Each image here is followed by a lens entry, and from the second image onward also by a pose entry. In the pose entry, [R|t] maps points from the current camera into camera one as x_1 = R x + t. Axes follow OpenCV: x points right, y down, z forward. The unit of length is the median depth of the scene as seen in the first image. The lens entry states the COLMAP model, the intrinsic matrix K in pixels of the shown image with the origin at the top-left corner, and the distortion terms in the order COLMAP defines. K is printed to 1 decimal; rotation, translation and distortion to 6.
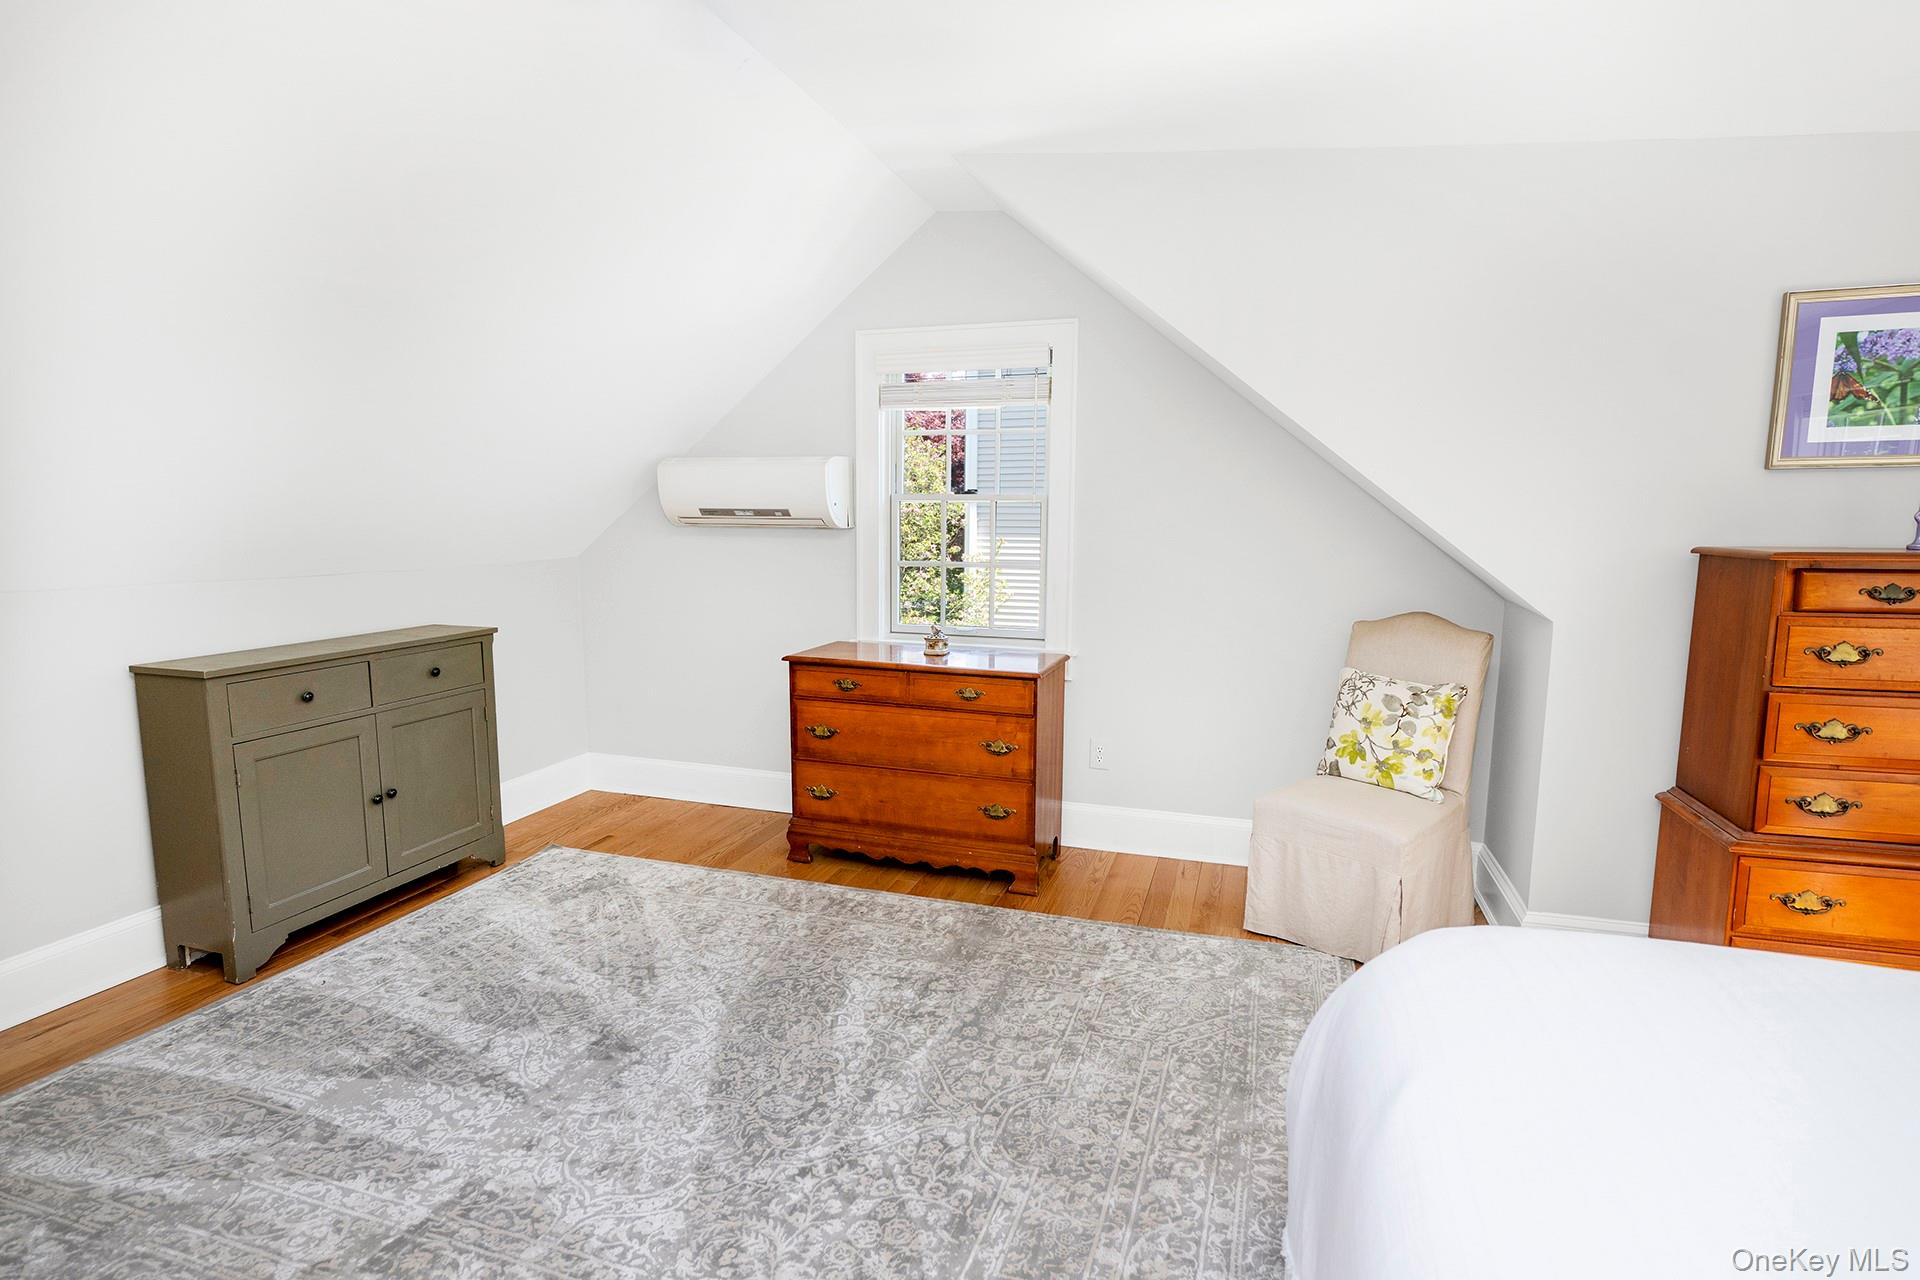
lens RADIAL K [[966.4, 0, 946.8], [0, 966.4, 640.9], [0, 0, 1]] dist [0.004268, 0.001108]
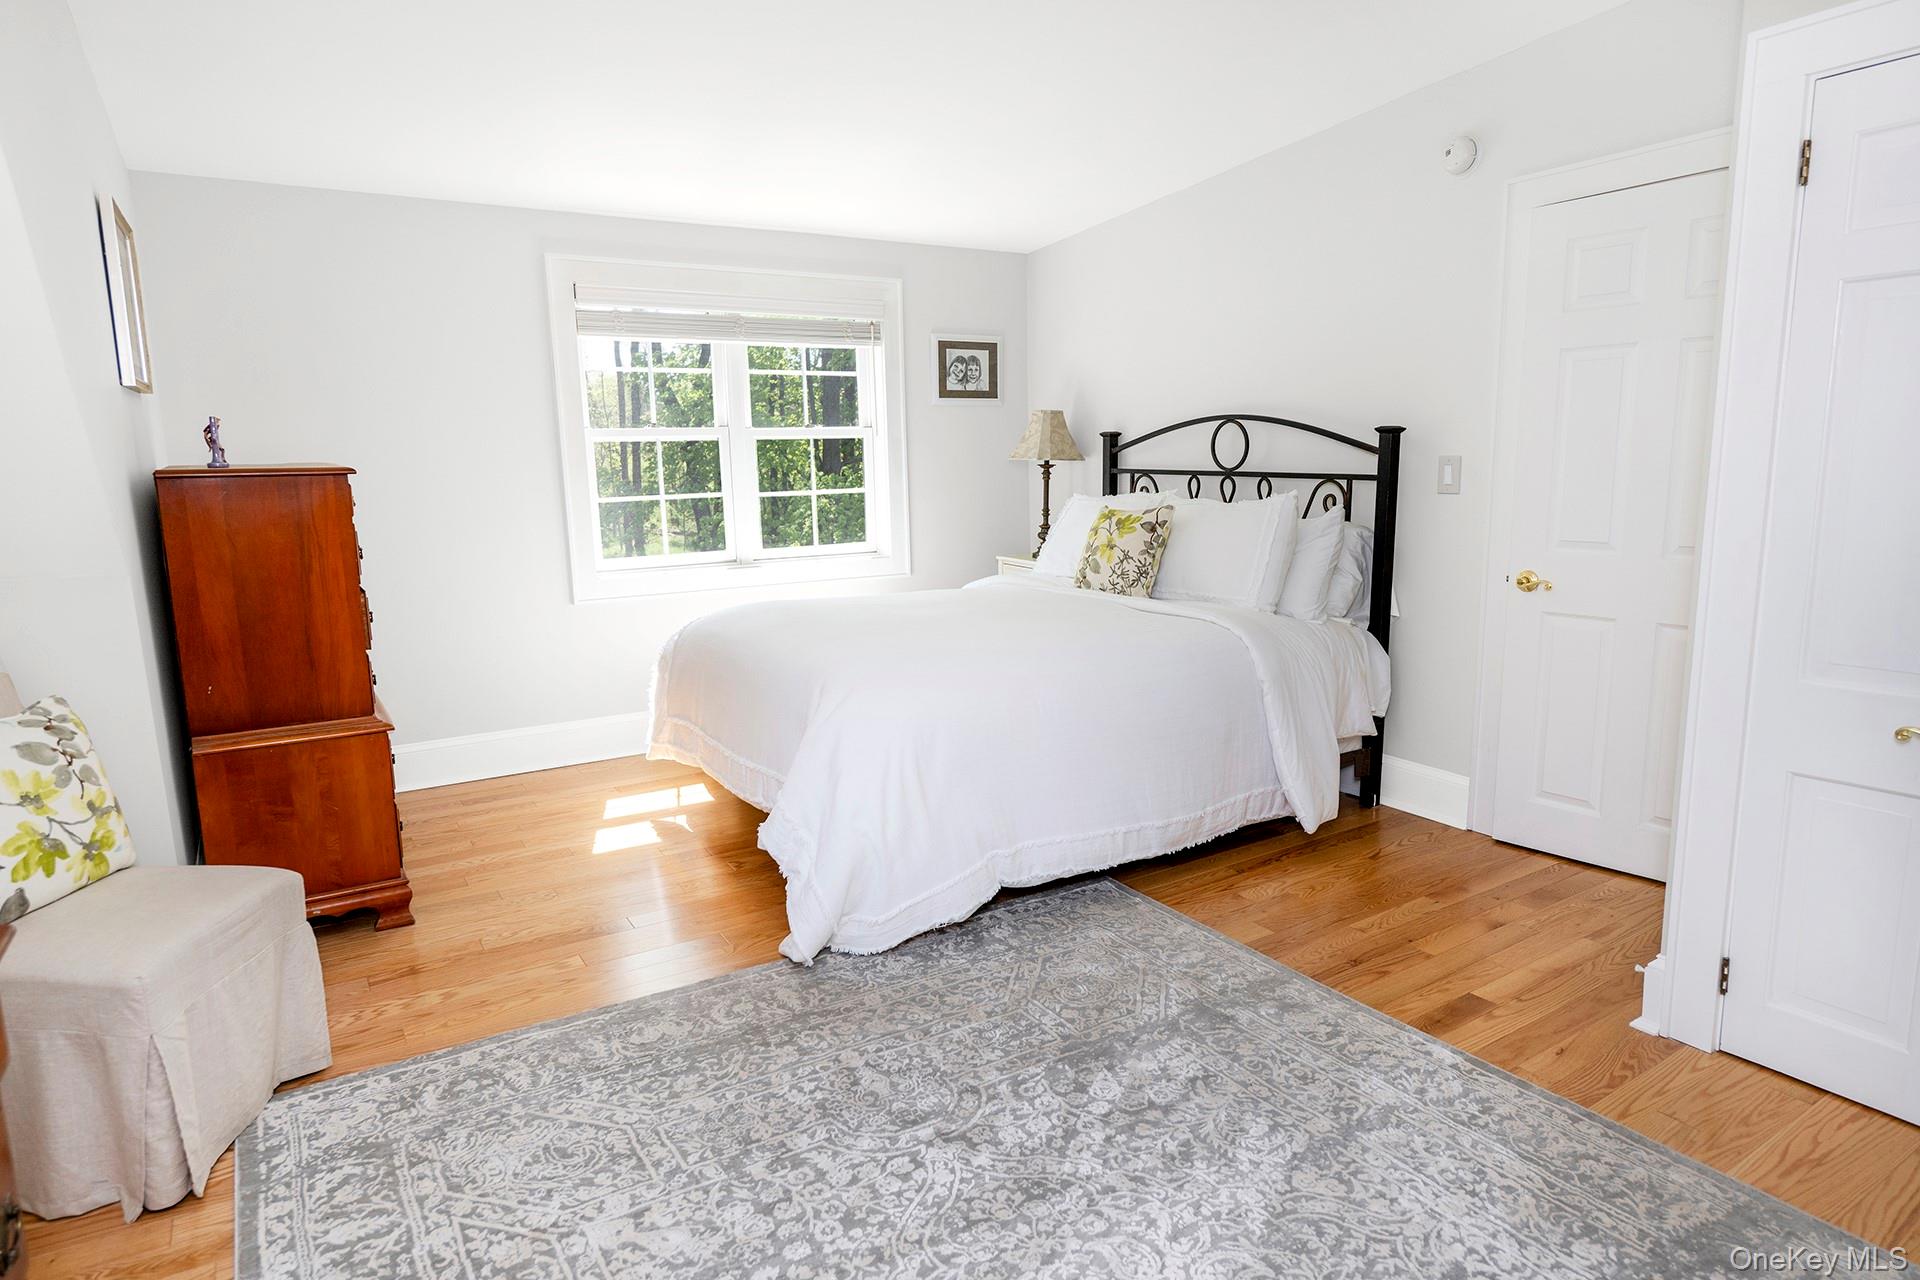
lens RADIAL K [[1120.9, 0, 966.9], [0, 1120.9, 629.8], [0, 0, 1]] dist [0.000936, -0.000601]
pose [[-0.786541, -0.094647, 0.610242, -0.384435], [0.088274, 0.960805, 0.262795, -0.134905], [-0.611197, 0.260568, -0.747358, 1.129124]]
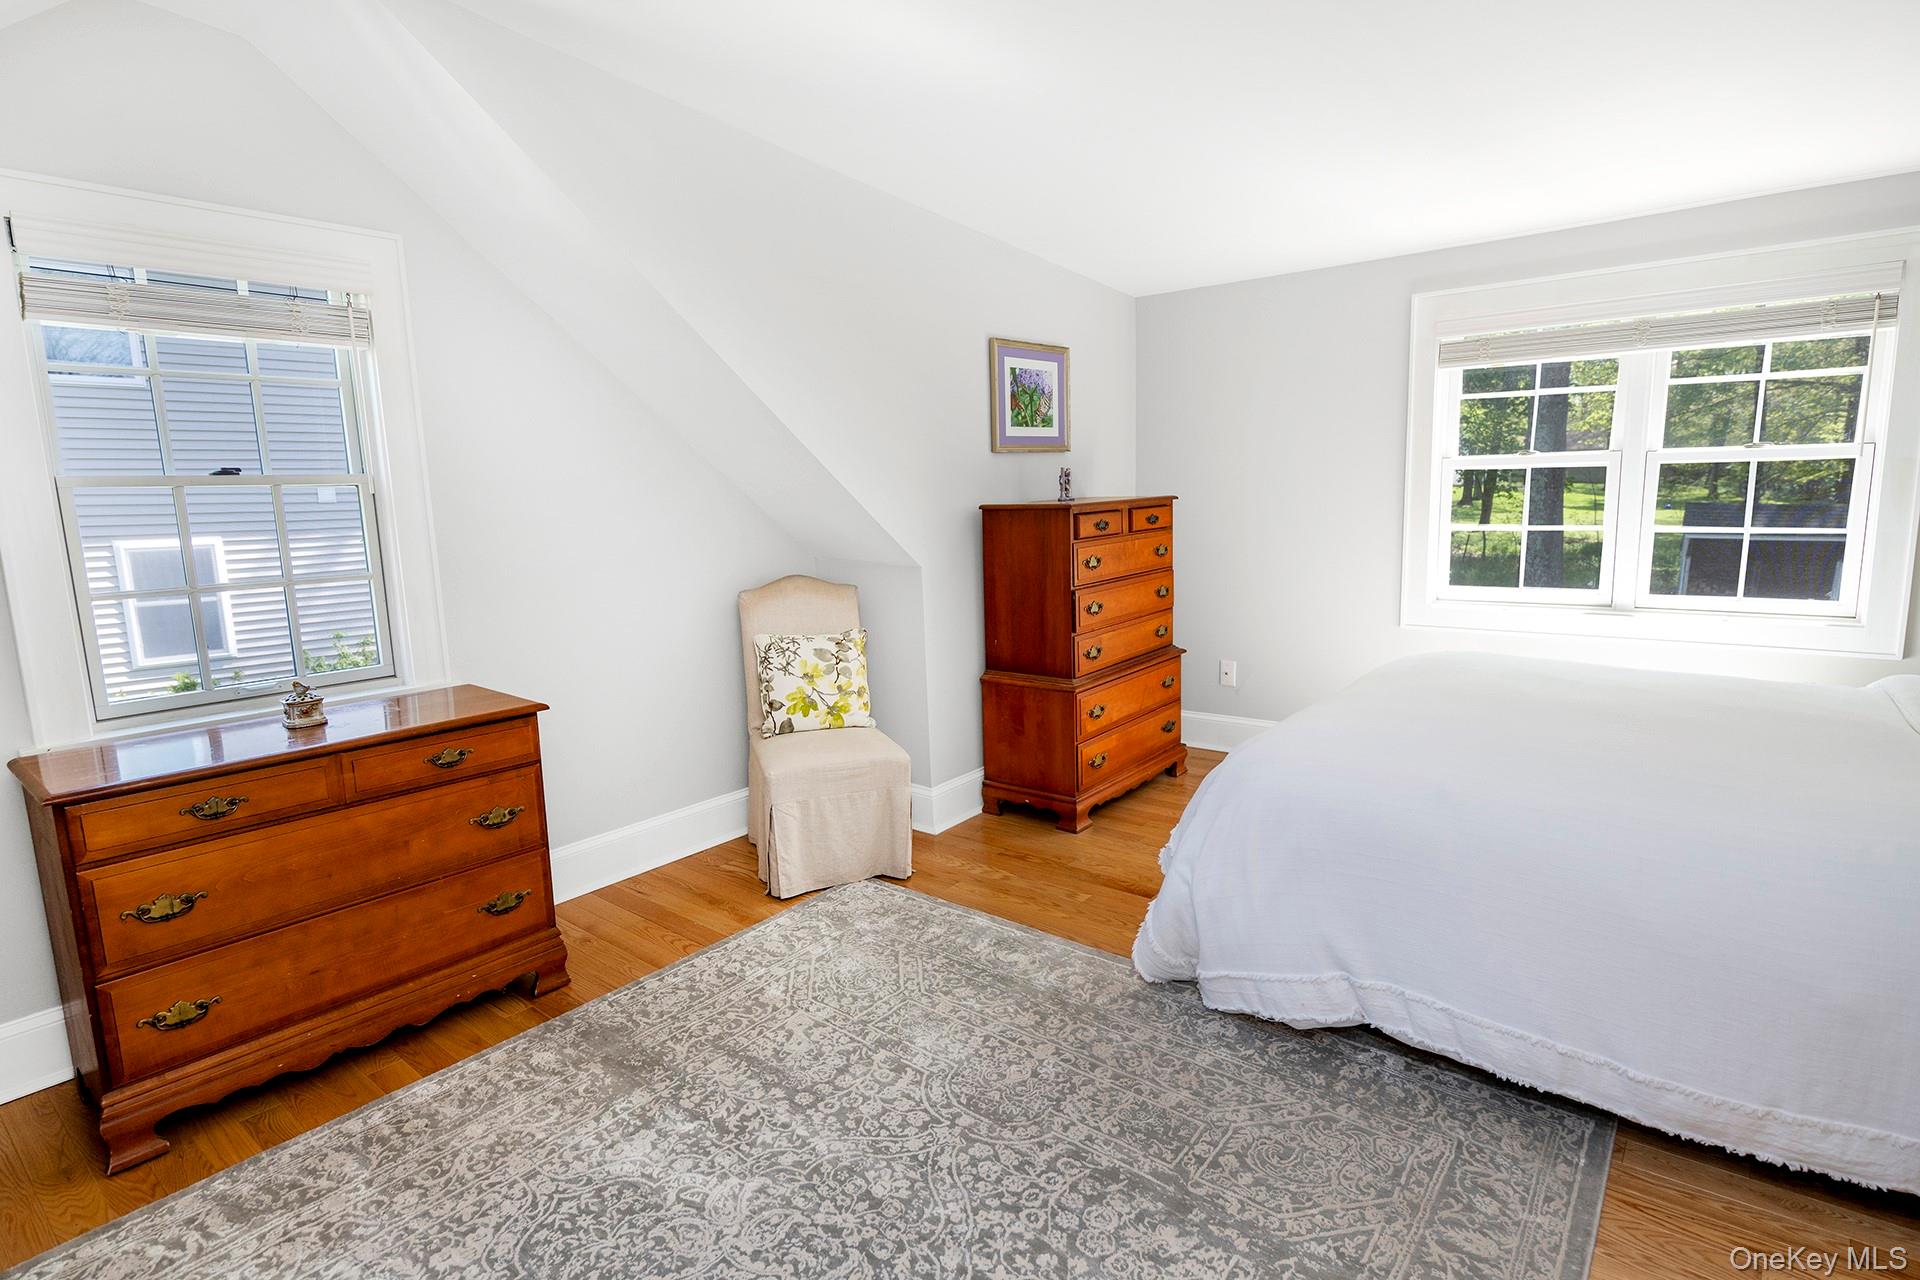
lens RADIAL K [[992.2, 0, 968.9], [0, 992.2, 652.7], [0, 0, 1]] dist [-0.003231, -0.000660]
pose [[0.334612, -0.169872, 0.926919, -0.551705], [0.152007, 0.980467, 0.124812, -0.056726], [-0.930016, 0.099134, 0.353897, 0.424503]]
